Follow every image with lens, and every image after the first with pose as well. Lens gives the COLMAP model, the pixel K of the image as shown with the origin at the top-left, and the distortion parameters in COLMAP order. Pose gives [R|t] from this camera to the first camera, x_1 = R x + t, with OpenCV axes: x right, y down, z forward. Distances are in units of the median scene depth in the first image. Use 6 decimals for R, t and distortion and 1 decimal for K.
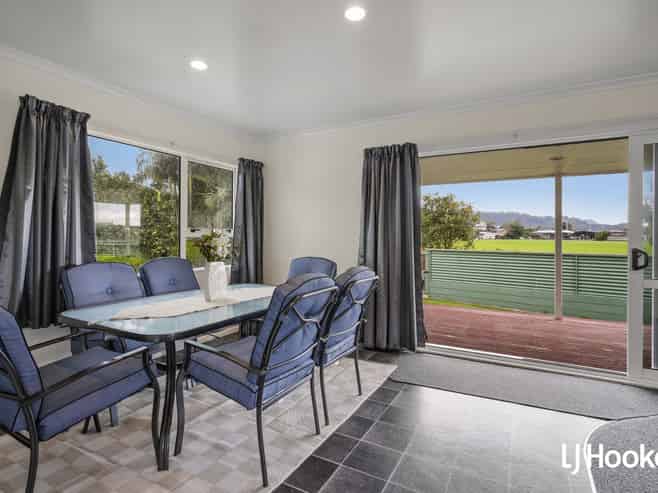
lens RADIAL K [[351.4, 0, 333.3], [0, 351.4, 241.6], [0, 0, 1]] dist [-0.004874, -0.001703]
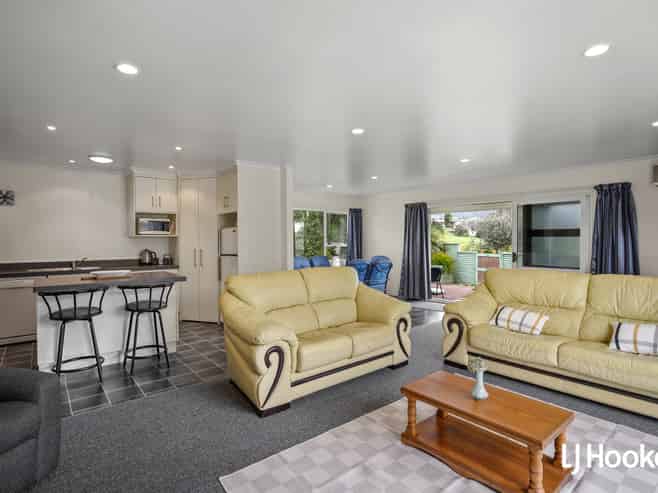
lens RADIAL K [[351.4, 0, 326.6], [0, 351.4, 242.9], [0, 0, 1]] dist [-0.004874, -0.001703]
pose [[0.921525, -0.005491, -0.388281, 0.468162], [0.002606, 0.999965, -0.007956, -0.019030], [0.388311, 0.006320, 0.921507, -1.095967]]
